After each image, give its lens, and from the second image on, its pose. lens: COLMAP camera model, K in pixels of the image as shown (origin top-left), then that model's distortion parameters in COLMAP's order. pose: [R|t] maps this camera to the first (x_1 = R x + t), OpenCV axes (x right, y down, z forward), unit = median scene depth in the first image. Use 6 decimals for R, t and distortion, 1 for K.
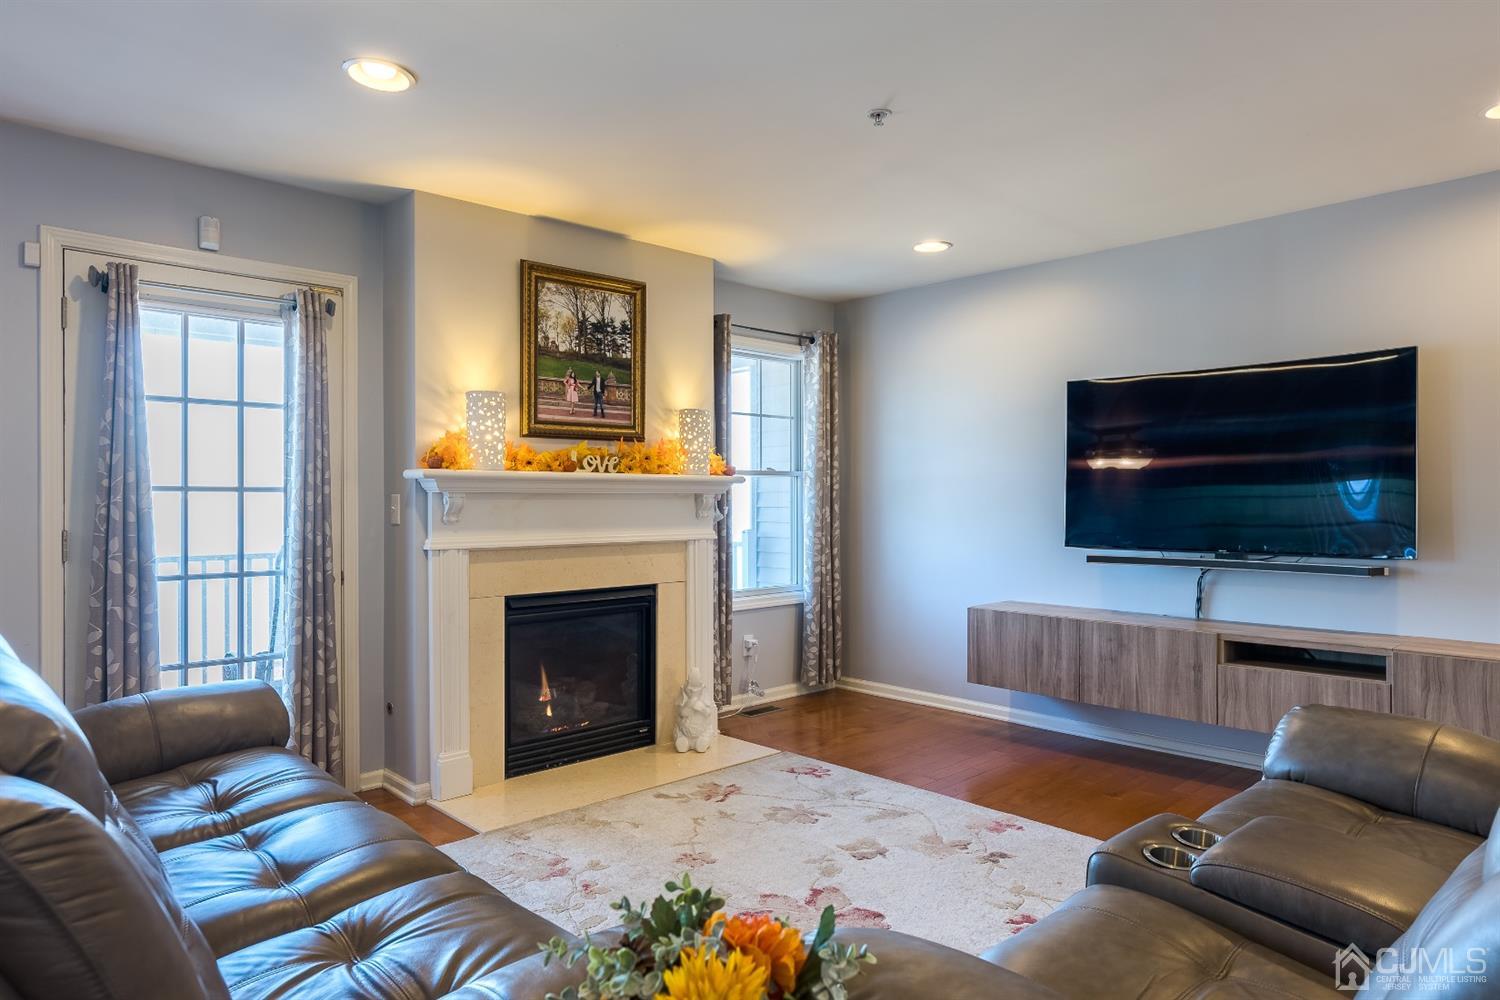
lens RADIAL K [[918.5, 0, 750.0], [0, 918.5, 500.0], [0, 0, 1]] dist [0.000060, 0.000118]
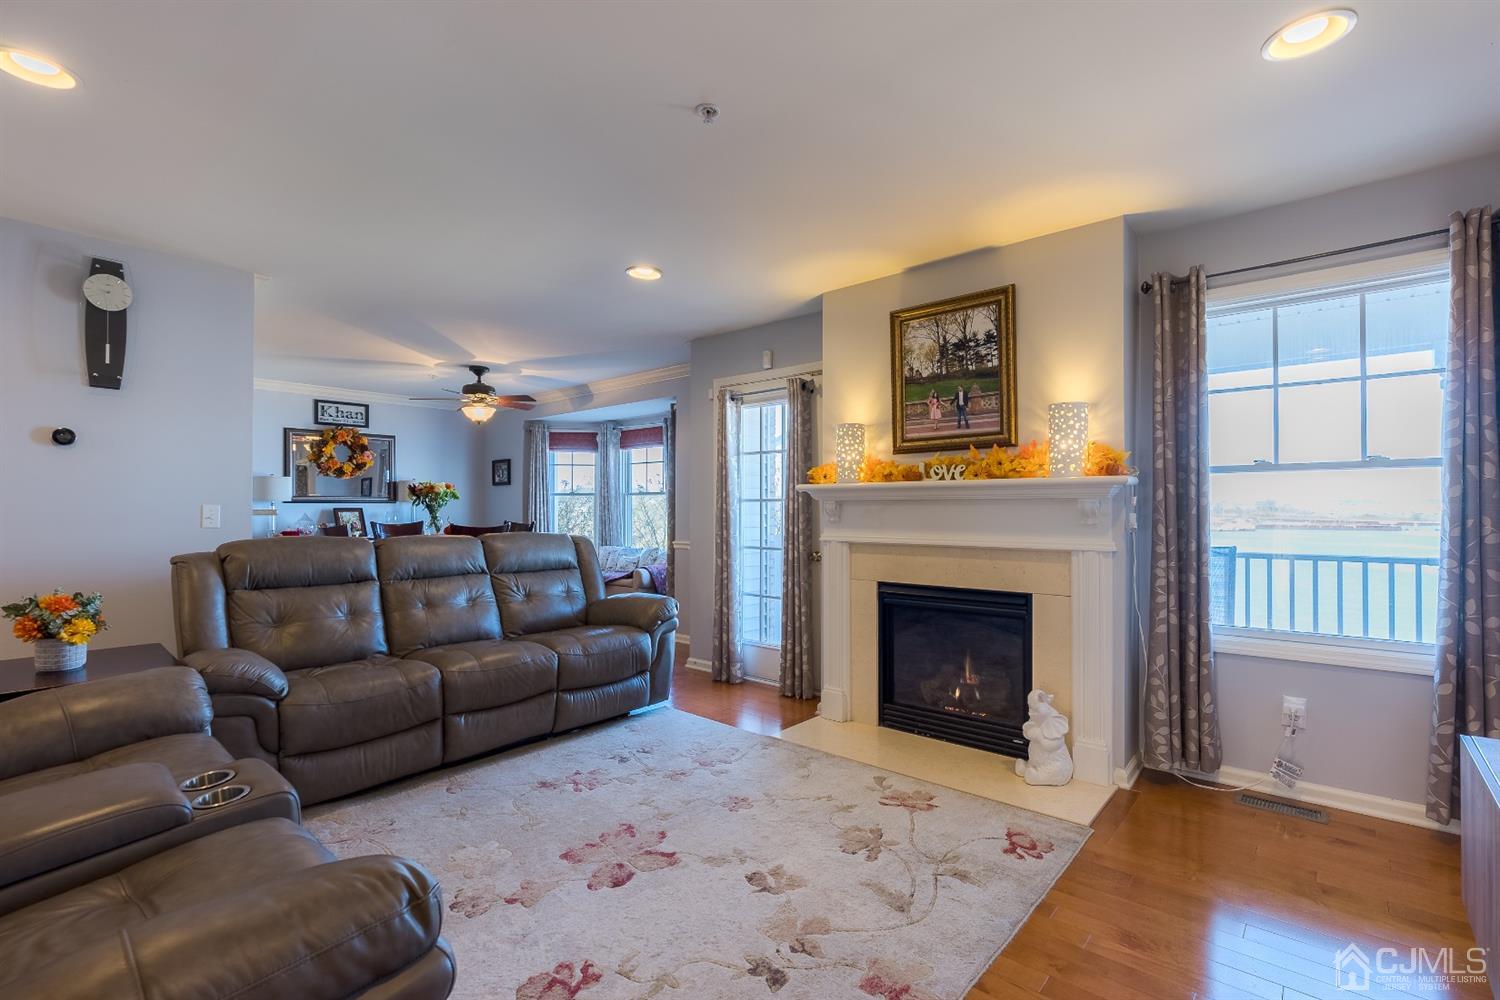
lens RADIAL K [[673.8, 0, 749.4], [0, 673.8, 504.9], [0, 0, 1]] dist [-0.007676, 0.001304]
pose [[0.092577, -0.006166, -0.995686, 0.618359], [-0.001479, 0.999979, -0.006330, 0.004762], [0.995704, 0.002059, 0.092566, 0.703969]]
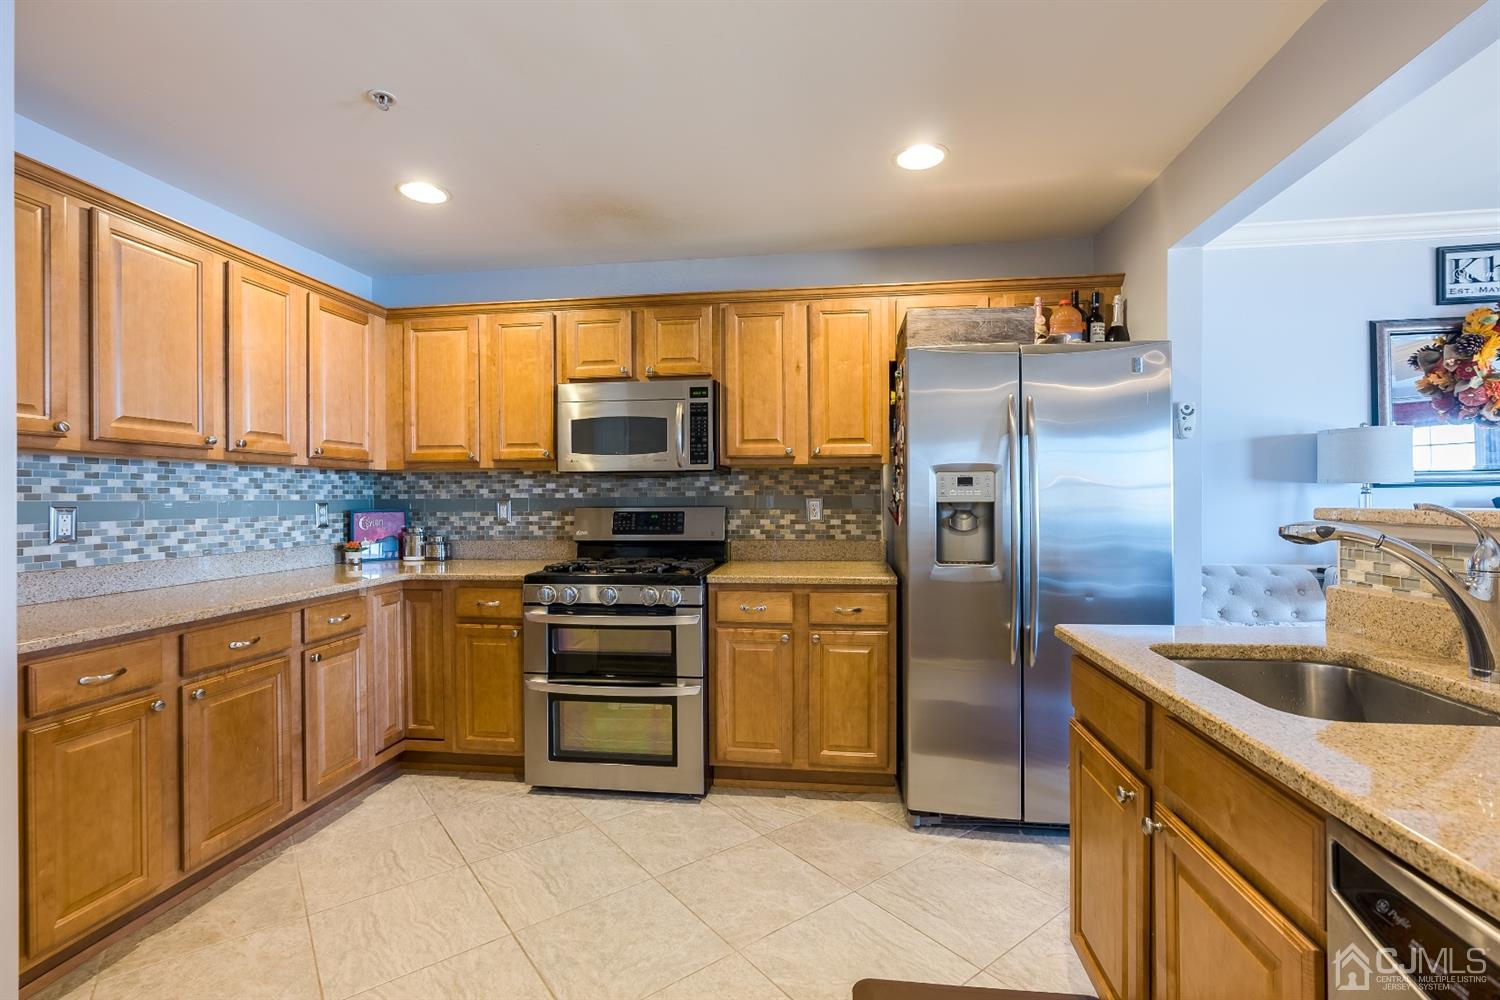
lens RADIAL K [[673.8, 0, 749.4], [0, 673.8, 504.9], [0, 0, 1]] dist [-0.007676, 0.001304]
pose [[-0.783767, 0.010212, -0.620971, -0.117022], [0.008390, 0.999948, 0.005856, 0.000166], [0.620999, -0.000620, -0.783811, -0.119522]]
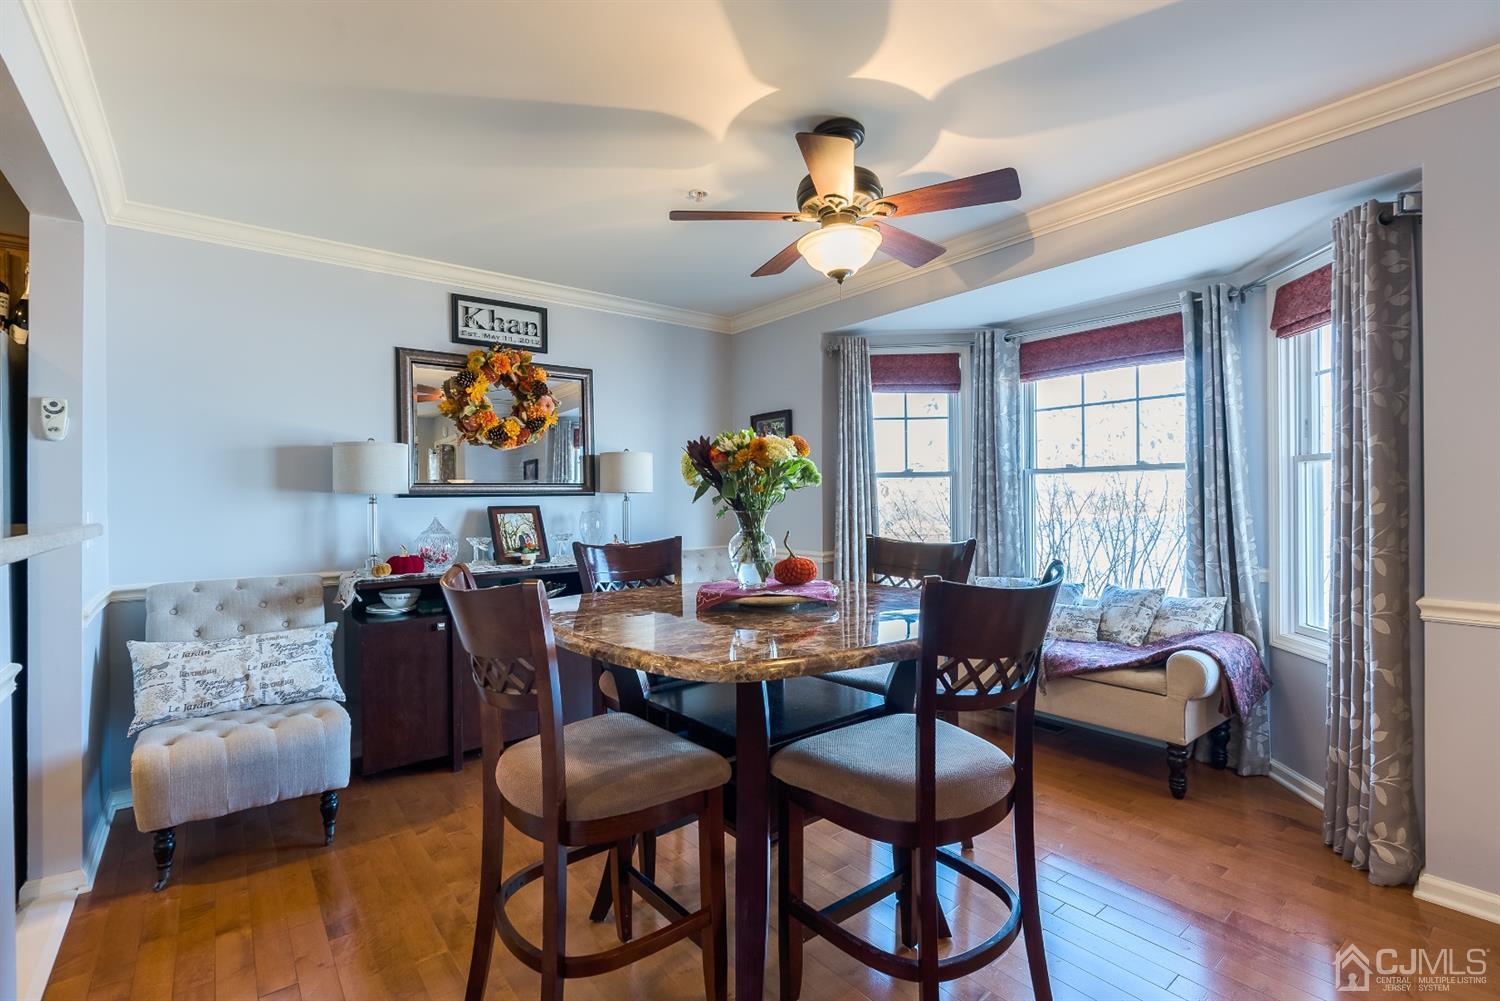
lens RADIAL K [[671.2, 0, 750.6], [0, 671.2, 496.9], [0, 0, 1]] dist [-0.013328, 0.006008]
pose [[-0.089328, -0.001754, -0.996001, -0.339717], [0.009483, 0.999952, -0.002611, -0.003165], [0.995957, -0.009679, -0.089307, 0.229085]]
